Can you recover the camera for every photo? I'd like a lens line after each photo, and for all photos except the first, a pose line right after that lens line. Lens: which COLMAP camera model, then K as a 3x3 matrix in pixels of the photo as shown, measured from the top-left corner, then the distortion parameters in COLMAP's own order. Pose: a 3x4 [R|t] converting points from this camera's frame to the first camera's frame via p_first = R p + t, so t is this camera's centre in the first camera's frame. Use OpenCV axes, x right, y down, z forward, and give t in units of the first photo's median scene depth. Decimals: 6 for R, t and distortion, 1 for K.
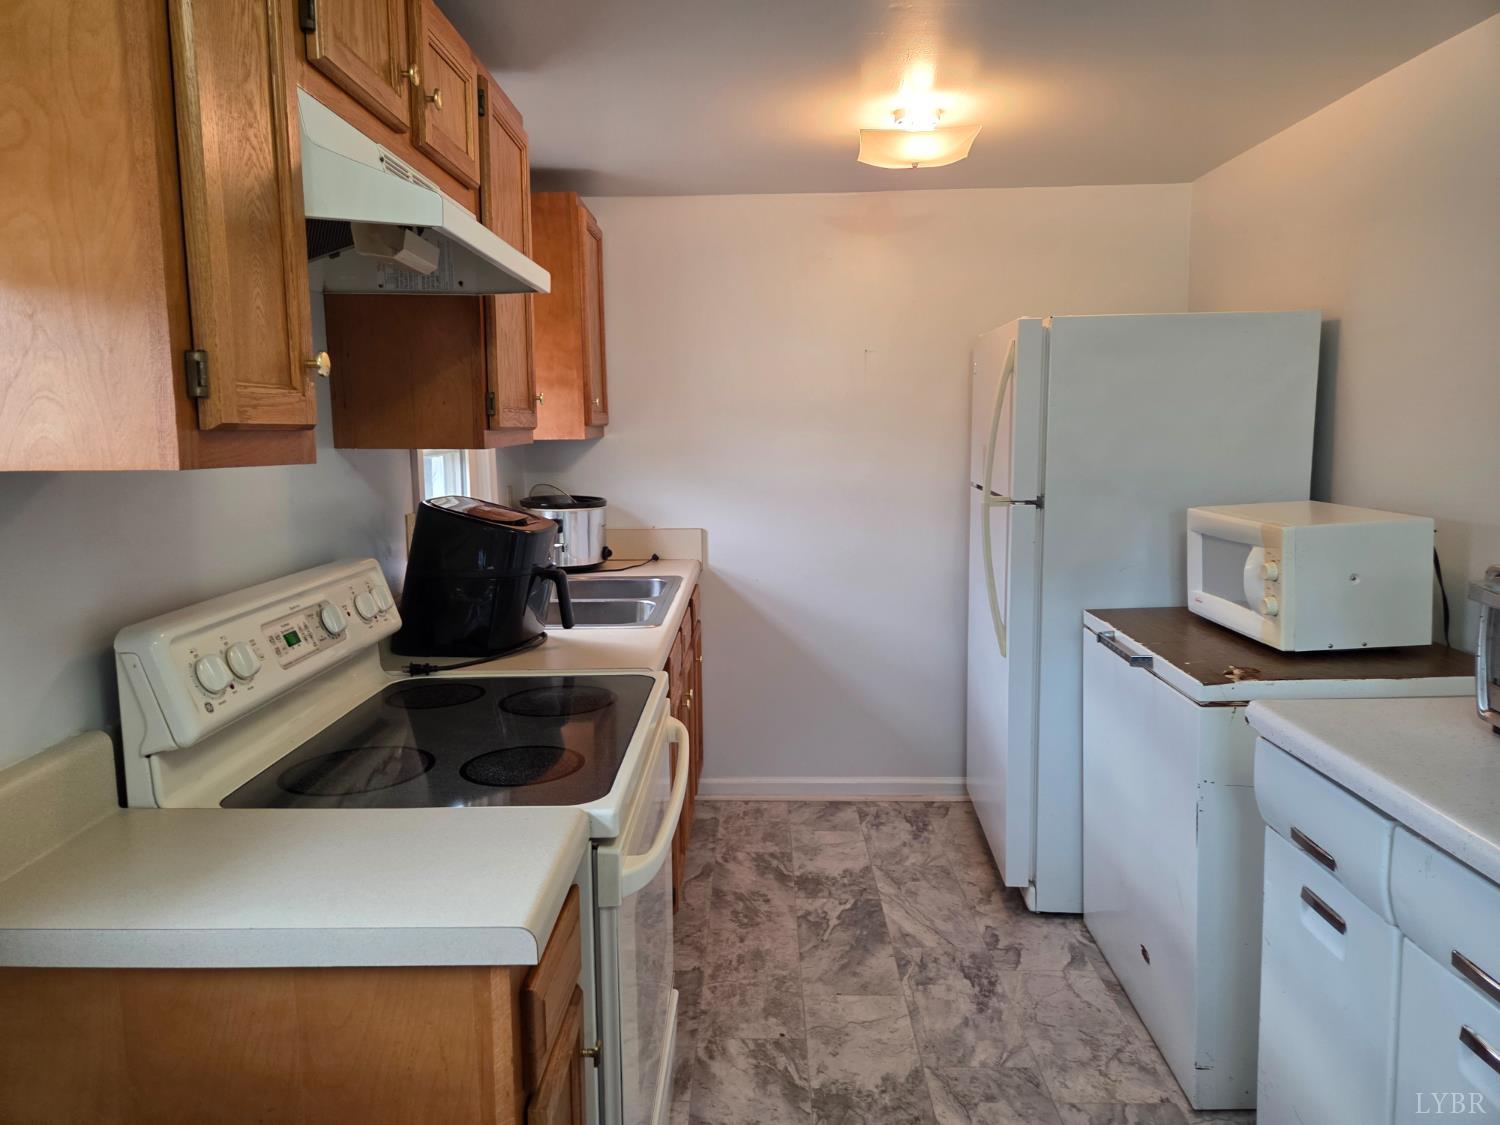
lens RADIAL K [[1001.8, 0, 745.5], [0, 1001.8, 545.6], [0, 0, 1]] dist [0.063985, -0.038881]
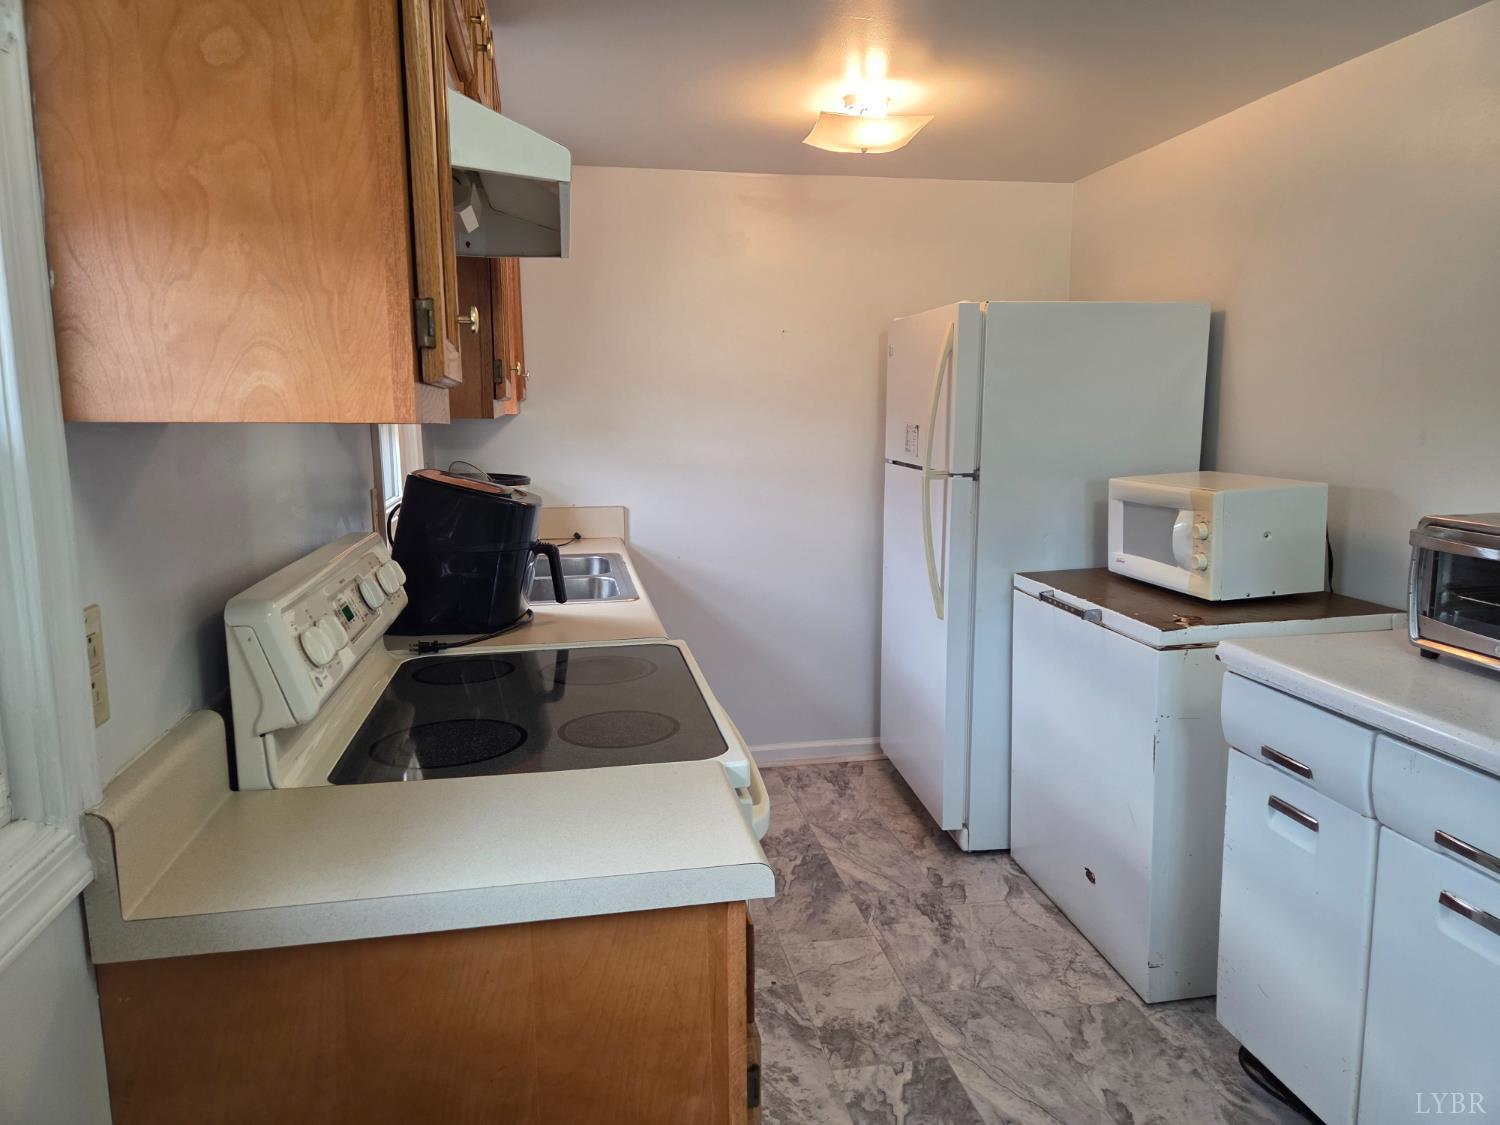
lens RADIAL K [[994.9, 0, 750.0], [0, 994.9, 562.5], [0, 0, 1]] dist [0.077208, -0.053630]
pose [[0.978066, -0.023304, 0.206989, -0.200115], [0.017205, 0.999364, 0.031220, 0.015424], [-0.207585, -0.026974, 0.977845, -0.001043]]
